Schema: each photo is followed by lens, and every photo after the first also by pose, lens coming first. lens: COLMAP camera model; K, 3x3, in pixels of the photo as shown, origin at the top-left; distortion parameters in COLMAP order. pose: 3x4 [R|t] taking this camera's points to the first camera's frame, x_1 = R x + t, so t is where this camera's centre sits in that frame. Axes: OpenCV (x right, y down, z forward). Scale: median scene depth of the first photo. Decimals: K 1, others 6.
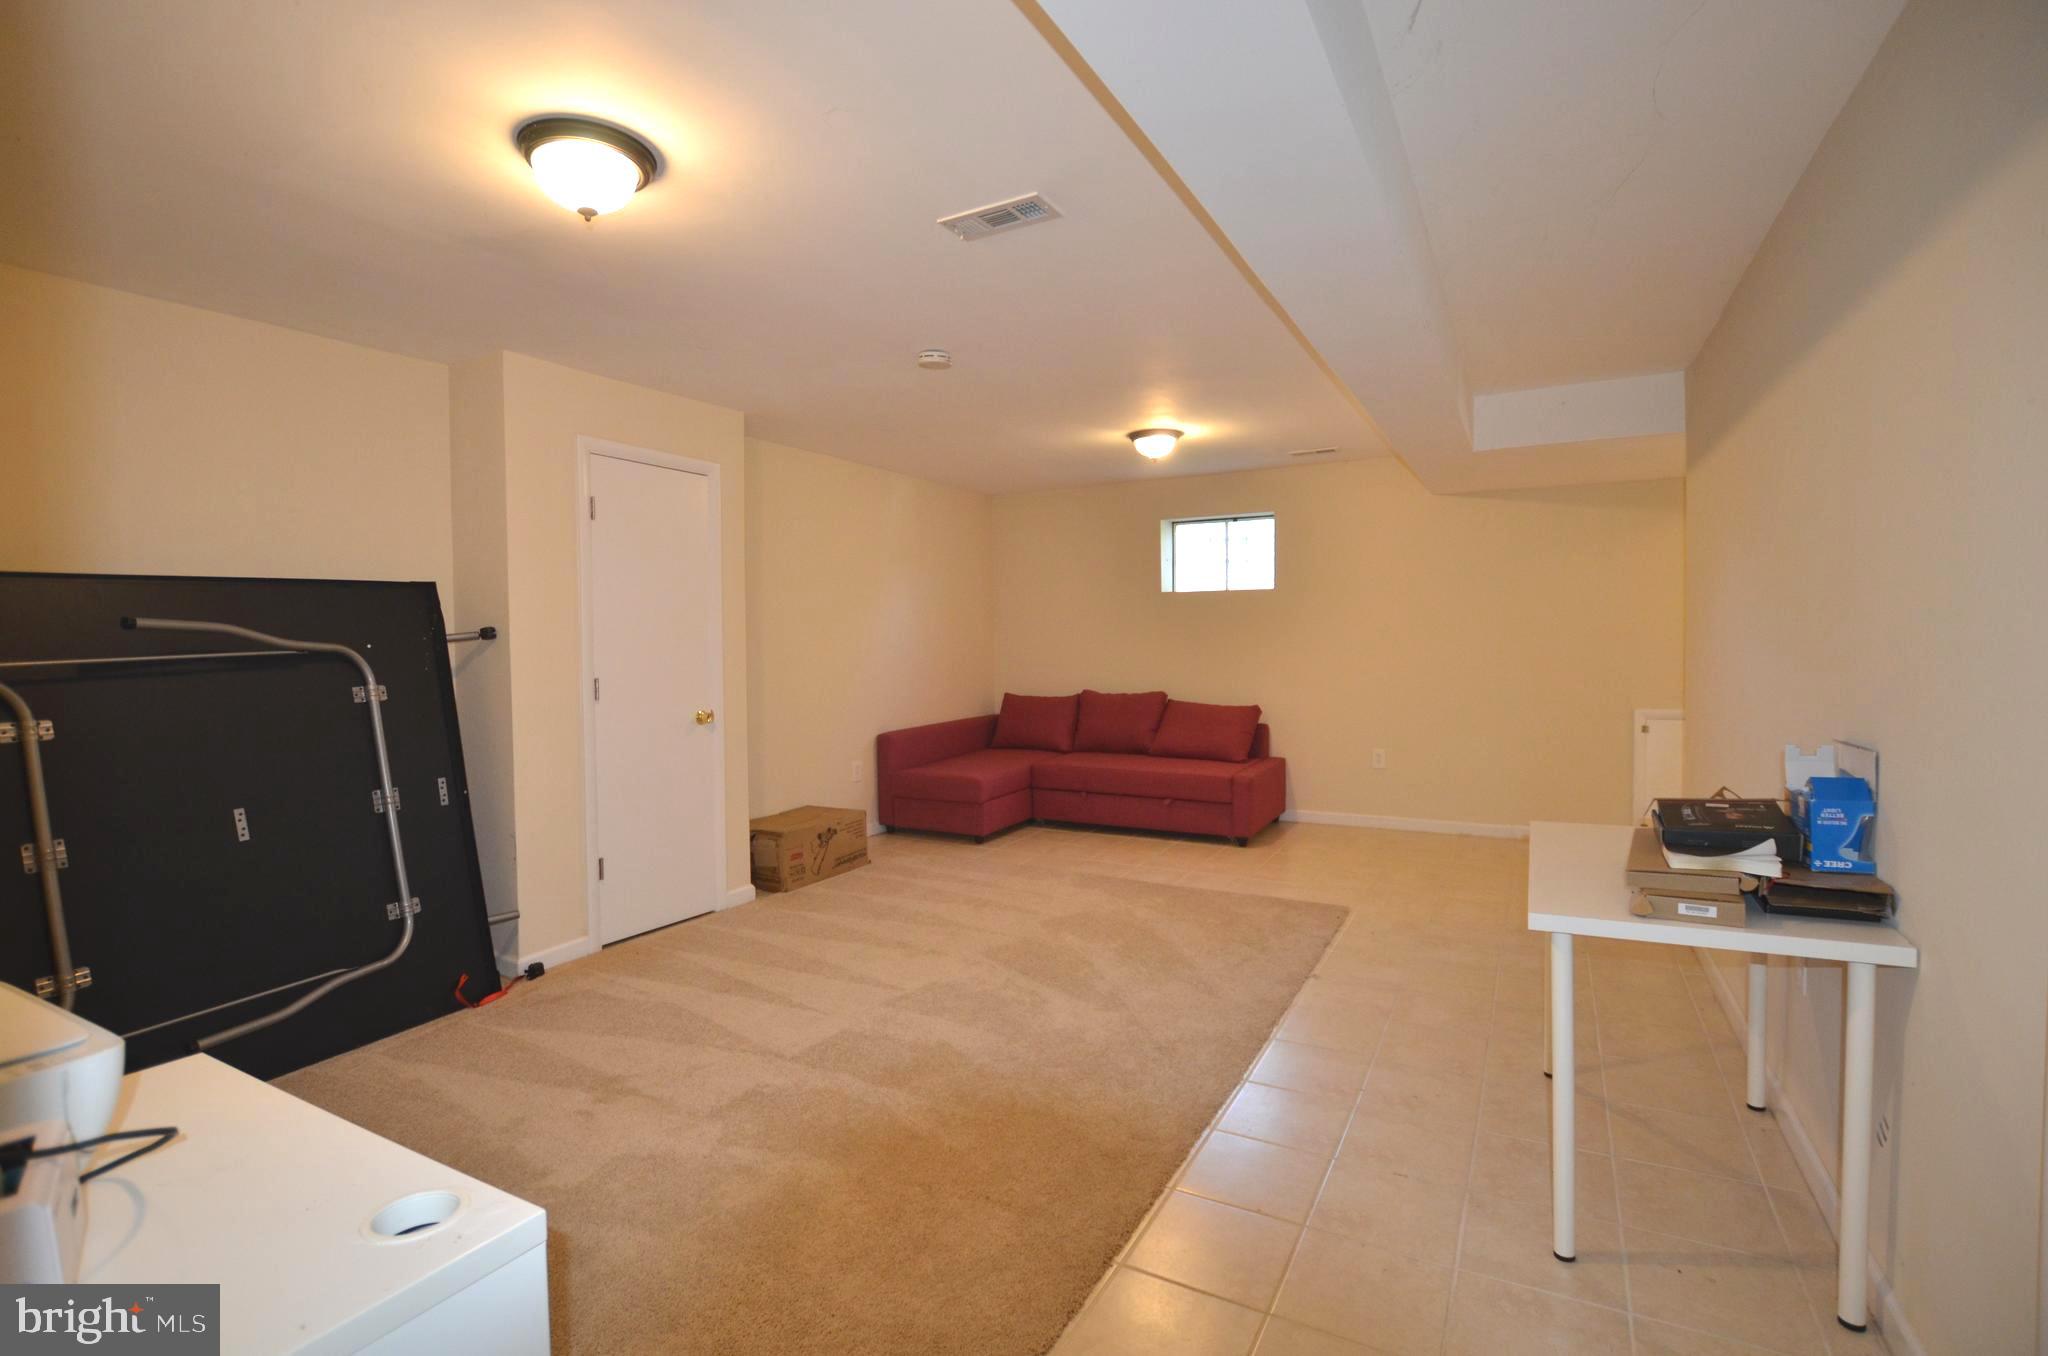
lens RADIAL K [[969.6, 0, 999.6], [0, 969.6, 674.1], [0, 0, 1]] dist [0.000859, 0.000065]
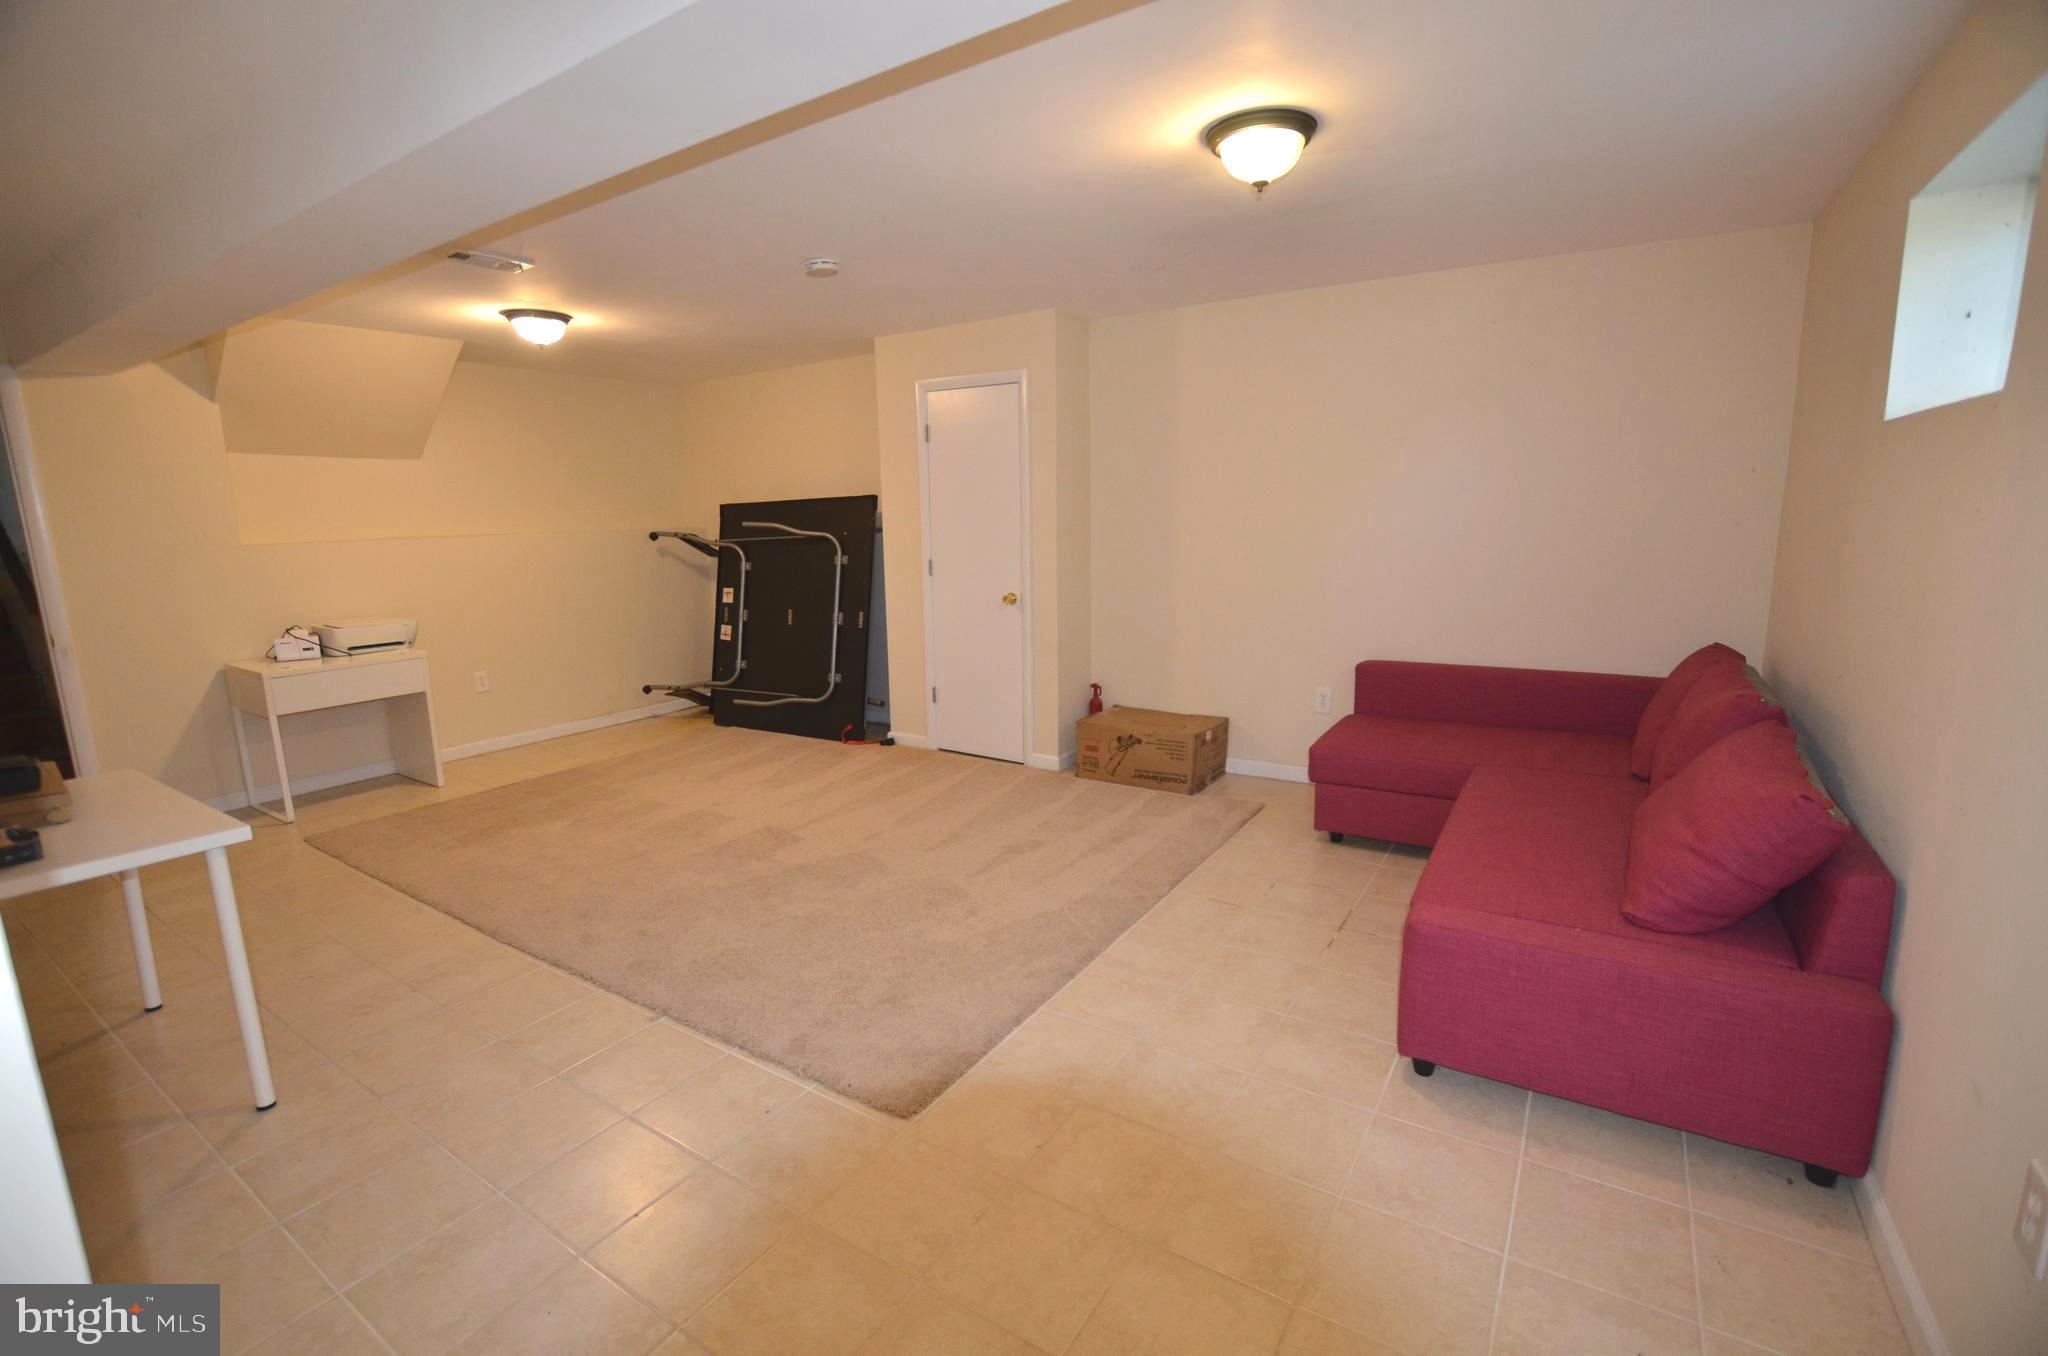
lens RADIAL K [[907.9, 0, 1024.0], [0, 907.9, 678.0], [0, 0, 1]] dist [-0.002435, -0.006968]
pose [[-0.074958, 0.194053, -0.978123, 0.840464], [-0.013219, 0.980603, 0.195558, -0.081152], [0.997099, 0.027588, -0.070939, 1.182480]]
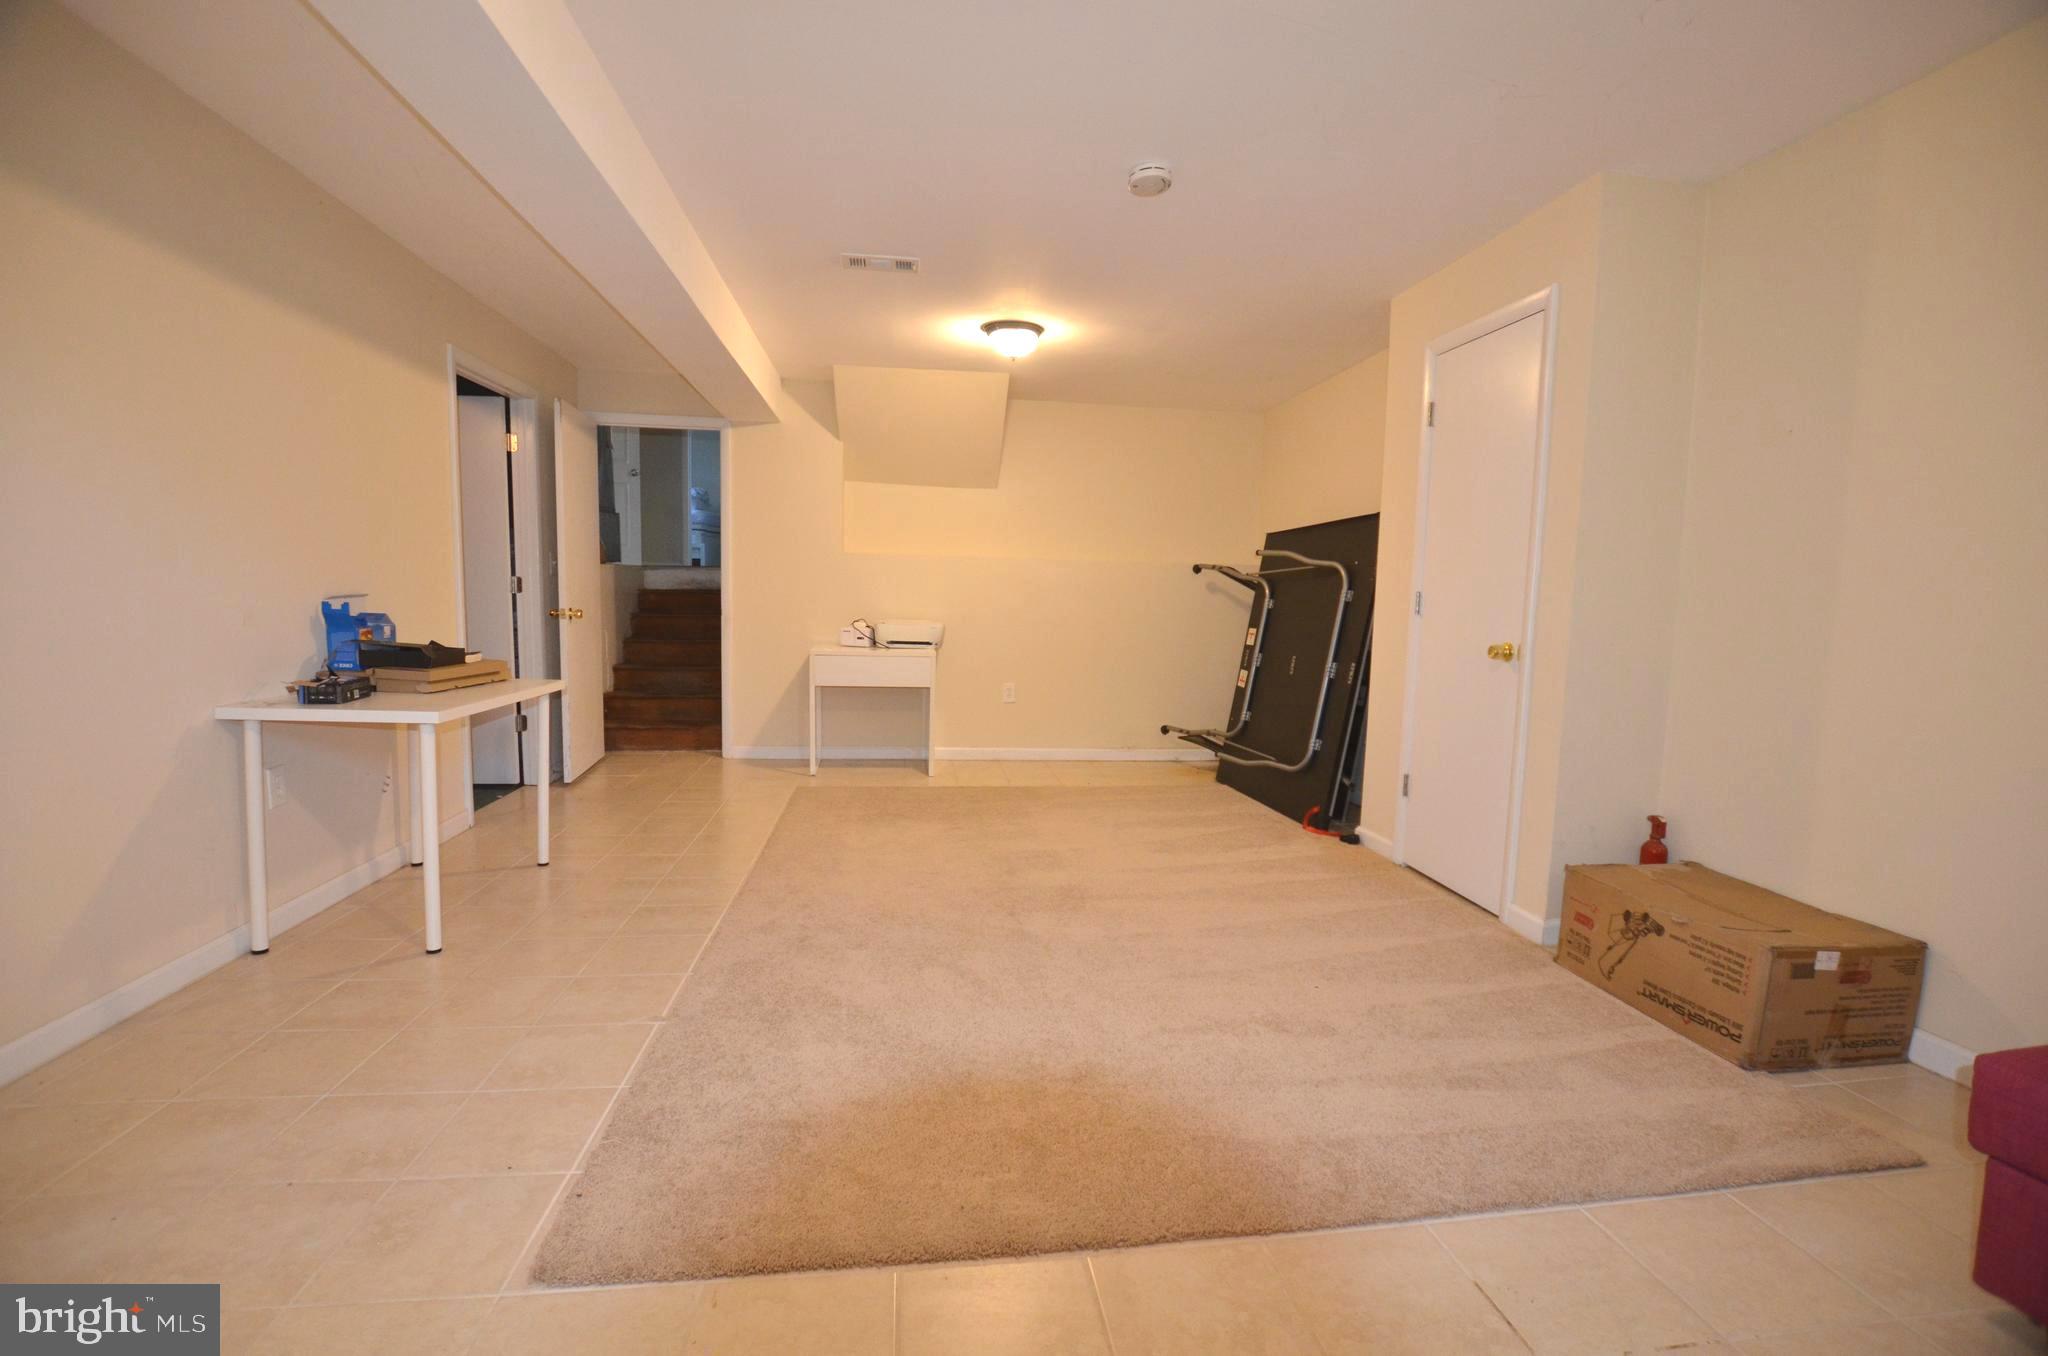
lens RADIAL K [[907.9, 0, 1024.0], [0, 907.9, 678.0], [0, 0, 1]] dist [-0.002435, -0.006968]
pose [[-0.795668, 0.047336, -0.603881, 0.437407], [-0.037873, 0.991104, 0.127590, -0.010568], [0.604548, 0.124390, -0.786797, 1.429460]]
